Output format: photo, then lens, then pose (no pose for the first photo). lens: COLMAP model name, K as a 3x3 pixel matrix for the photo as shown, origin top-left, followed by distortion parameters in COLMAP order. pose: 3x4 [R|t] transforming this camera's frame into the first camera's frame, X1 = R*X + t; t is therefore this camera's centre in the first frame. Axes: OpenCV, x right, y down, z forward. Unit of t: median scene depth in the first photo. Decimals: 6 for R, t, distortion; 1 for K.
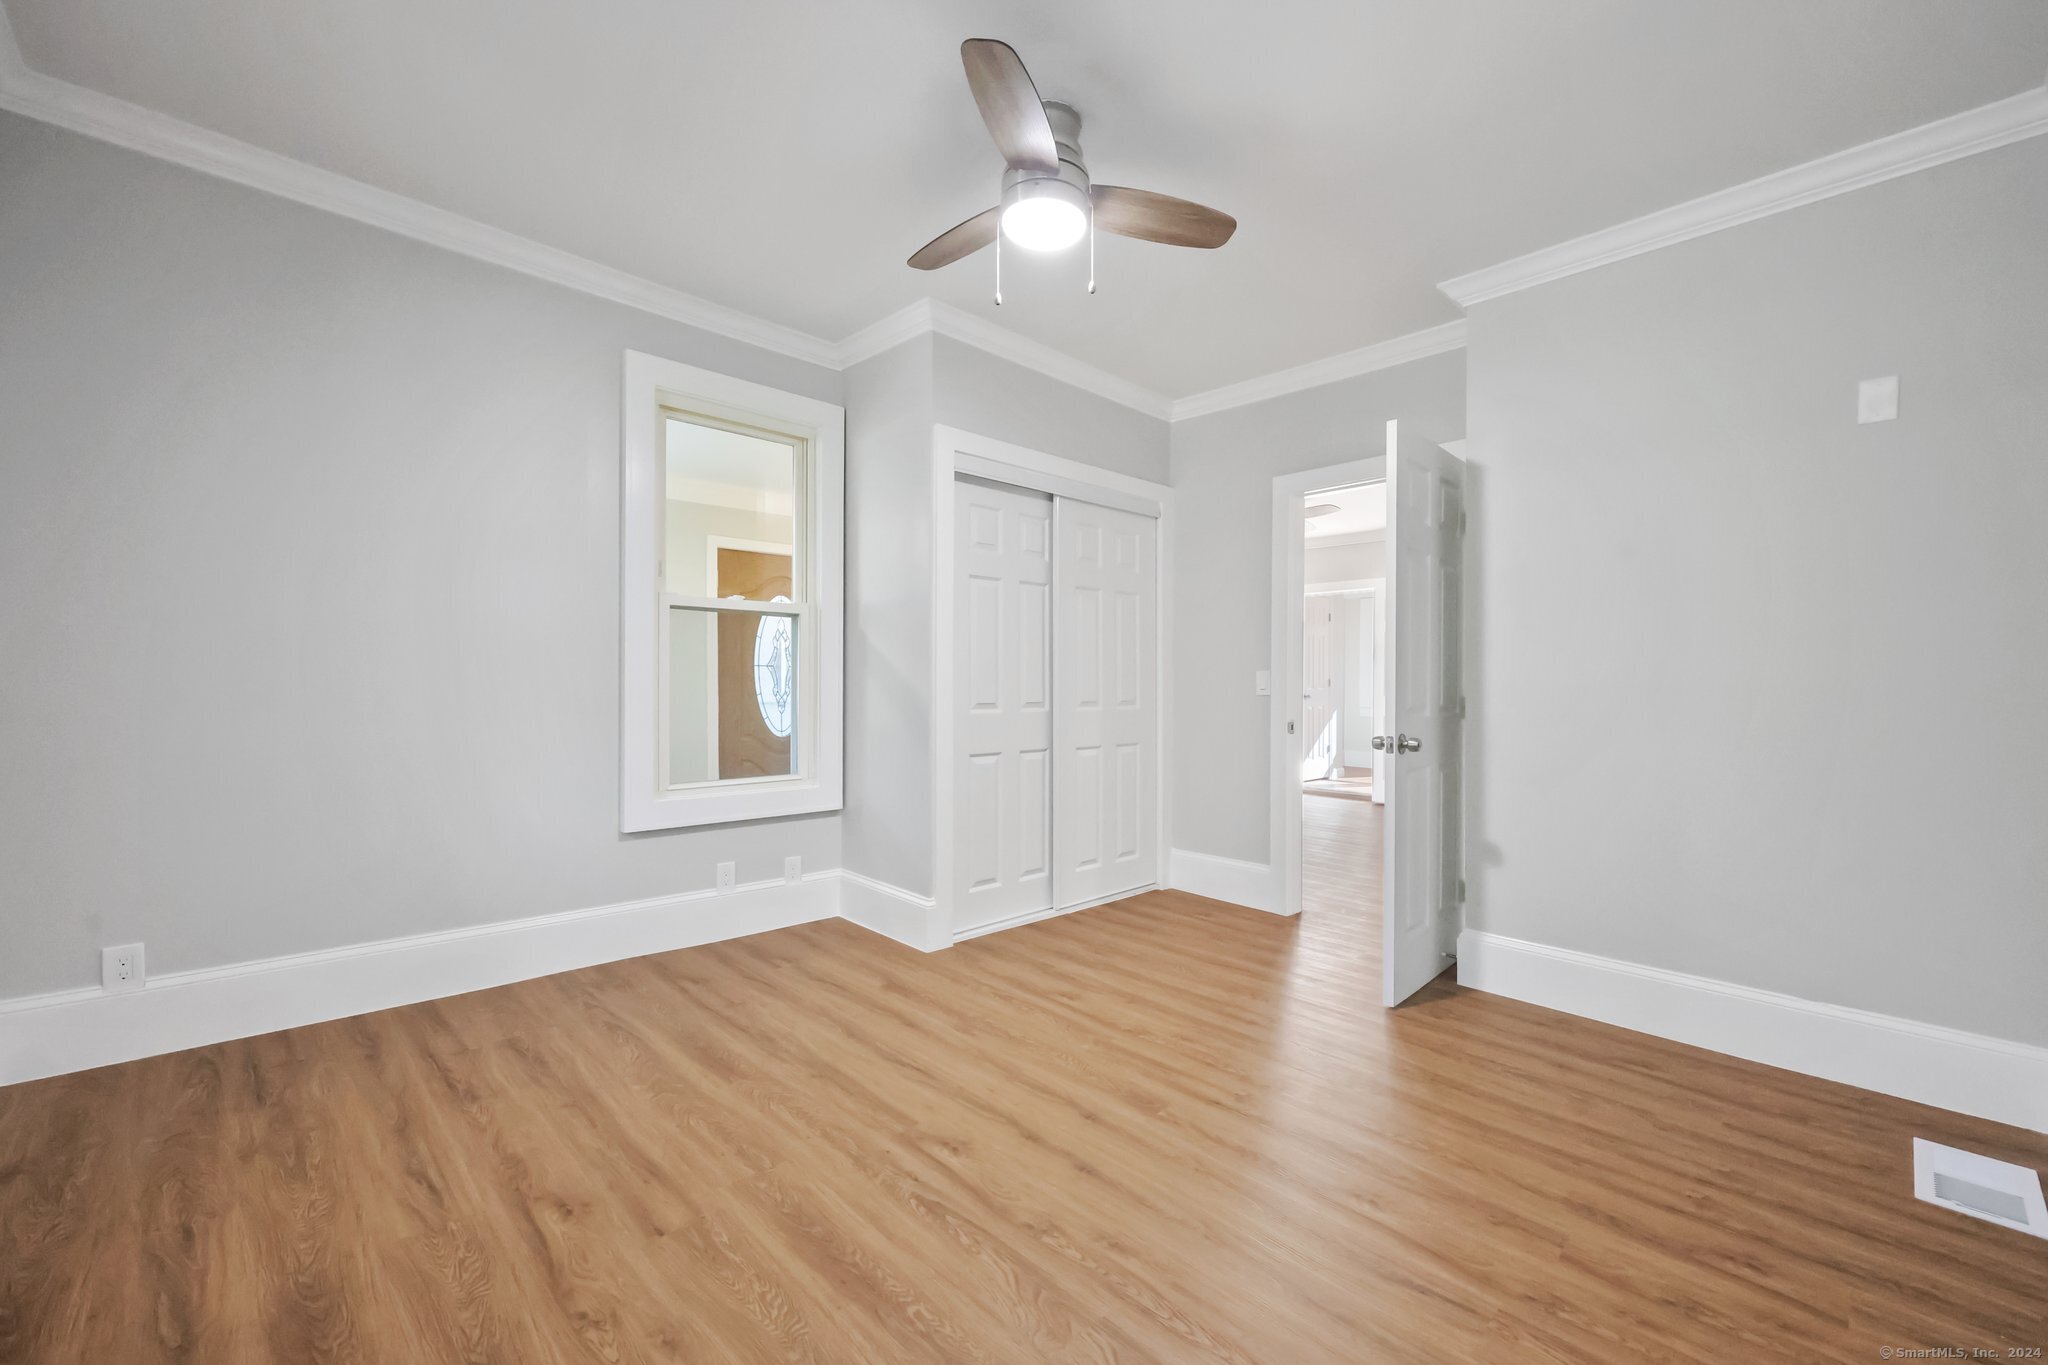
lens RADIAL K [[820.9, 0, 1030.3], [0, 820.9, 680.5], [0, 0, 1]] dist [-0.000096, -0.000277]
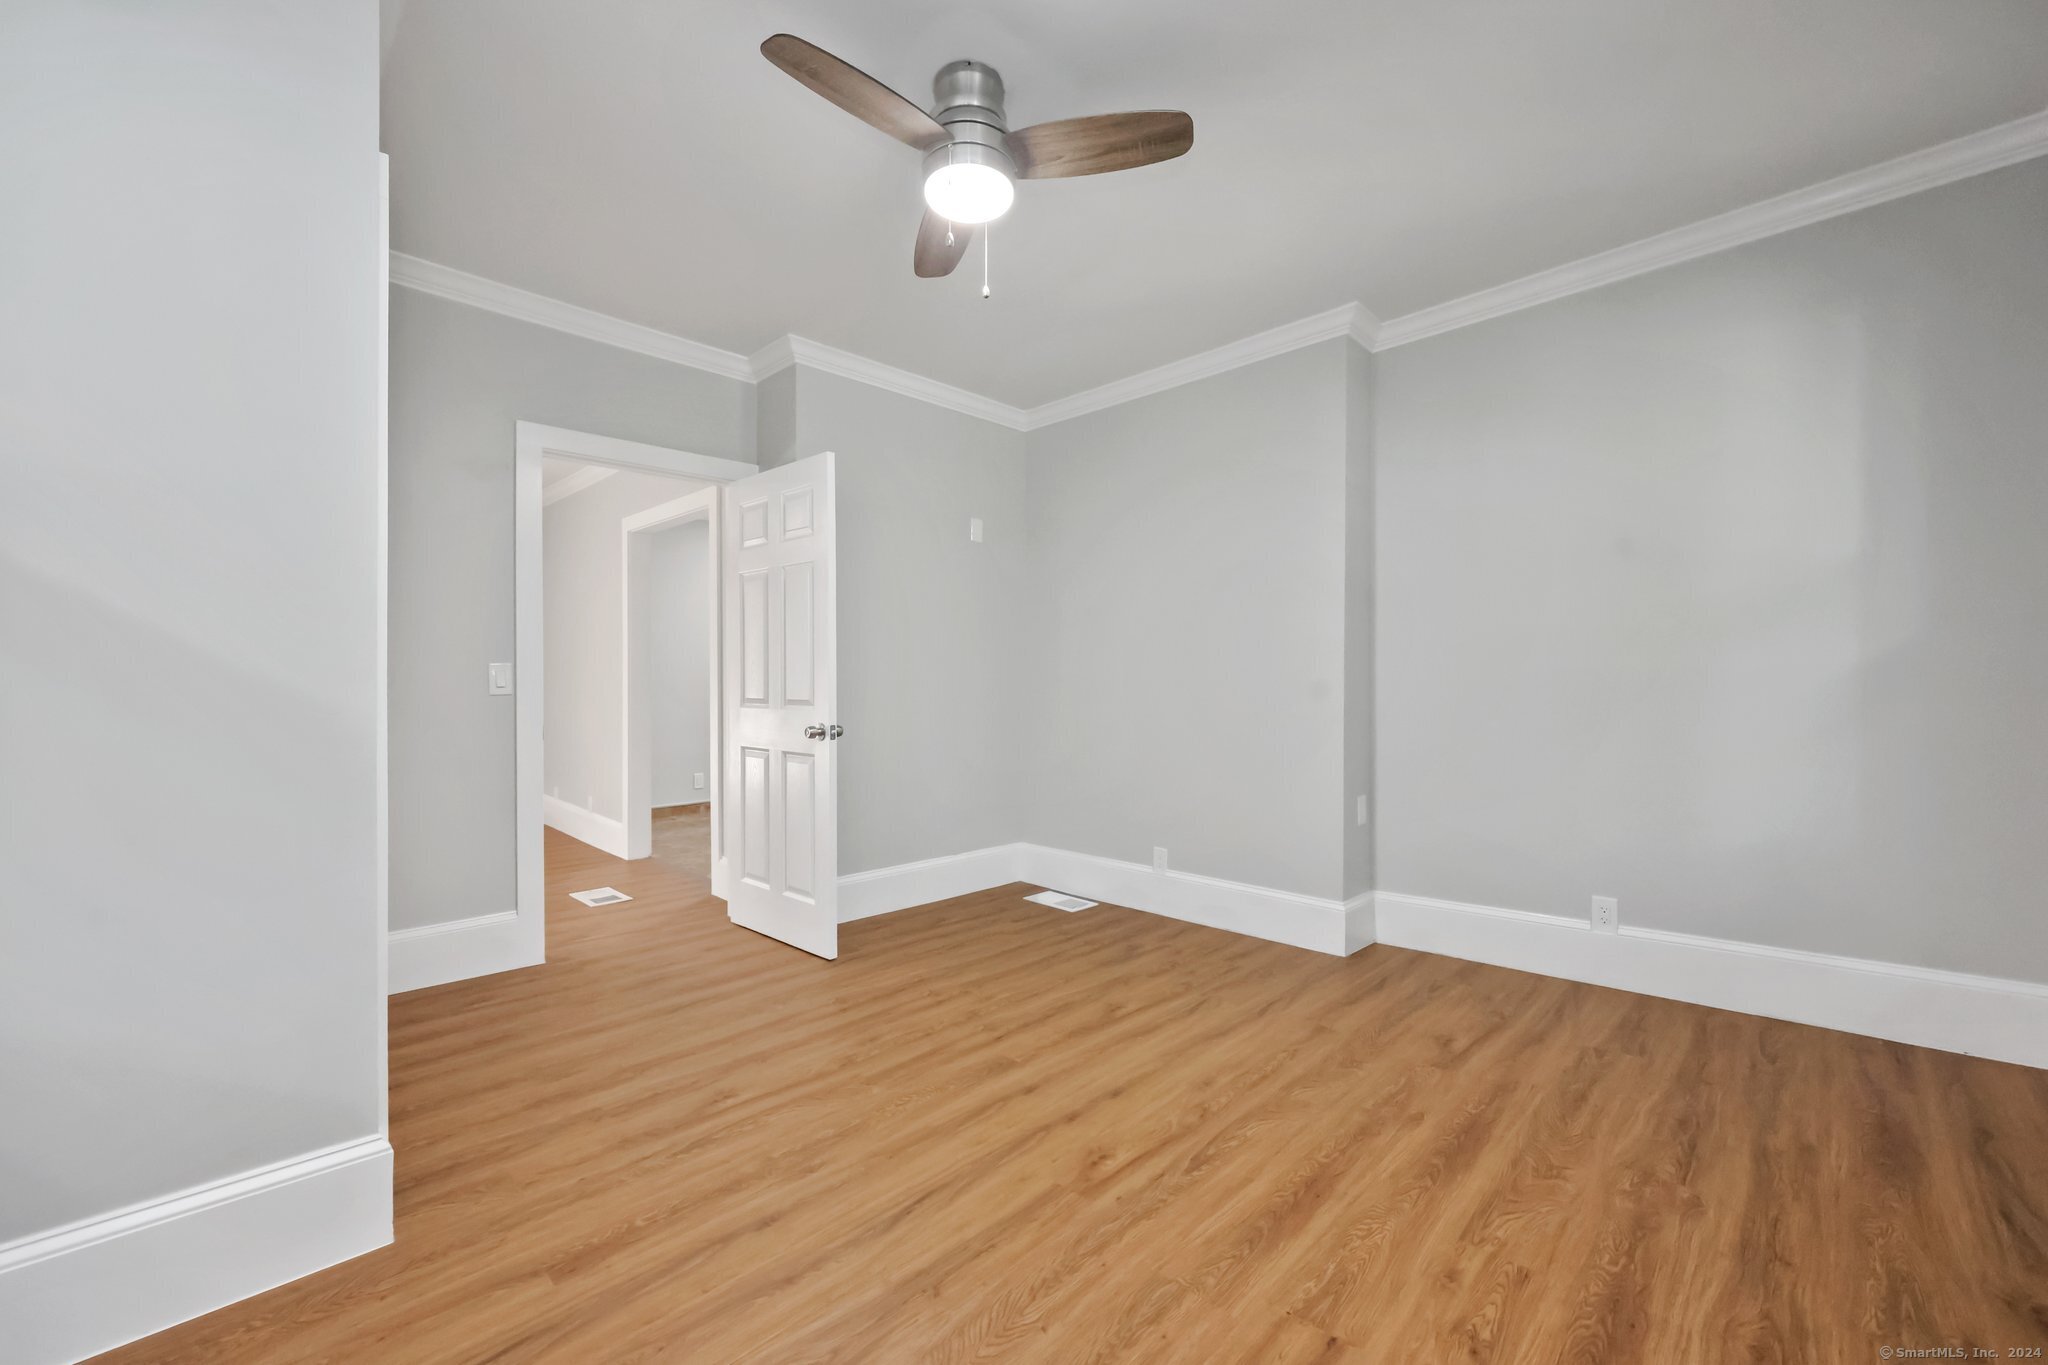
lens RADIAL K [[820.9, 0, 1030.3], [0, 820.9, 680.5], [0, 0, 1]] dist [-0.000096, -0.000277]
pose [[-0.021571, -0.006344, 0.999747, -0.886735], [-0.004453, 0.999971, 0.006250, -0.003986], [-0.999757, -0.004317, -0.021599, 0.922290]]
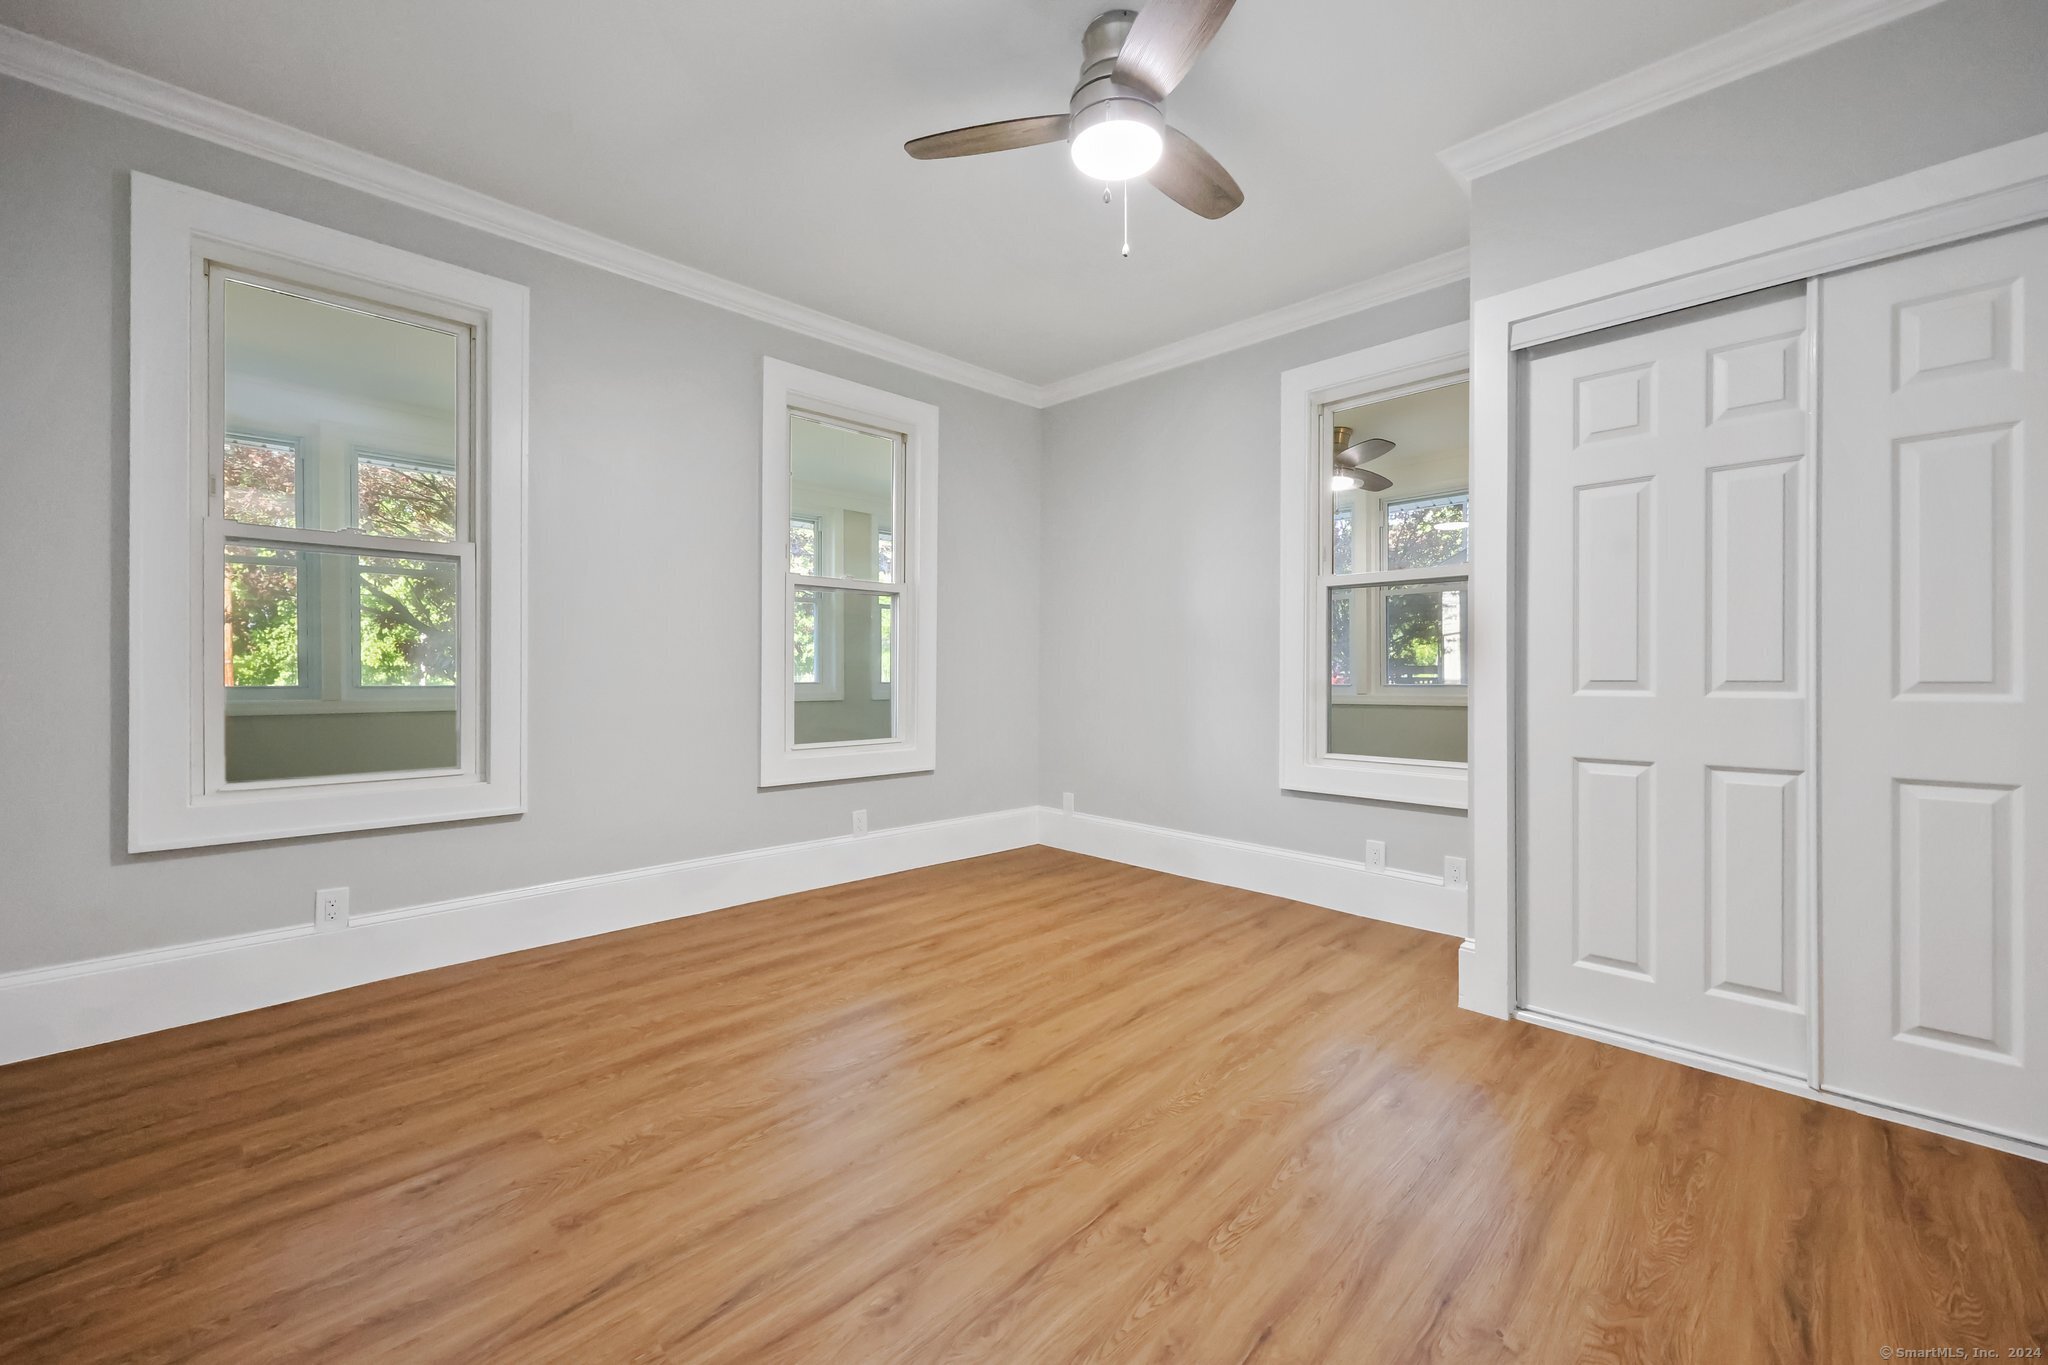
lens RADIAL K [[820.9, 0, 1030.3], [0, 820.9, 680.5], [0, 0, 1]] dist [-0.000096, -0.000277]
pose [[0.018124, 0.002696, -0.999832, 0.900352], [0.005146, 0.999983, 0.002789, 0.039435], [0.999823, -0.005195, 0.018110, 0.859706]]
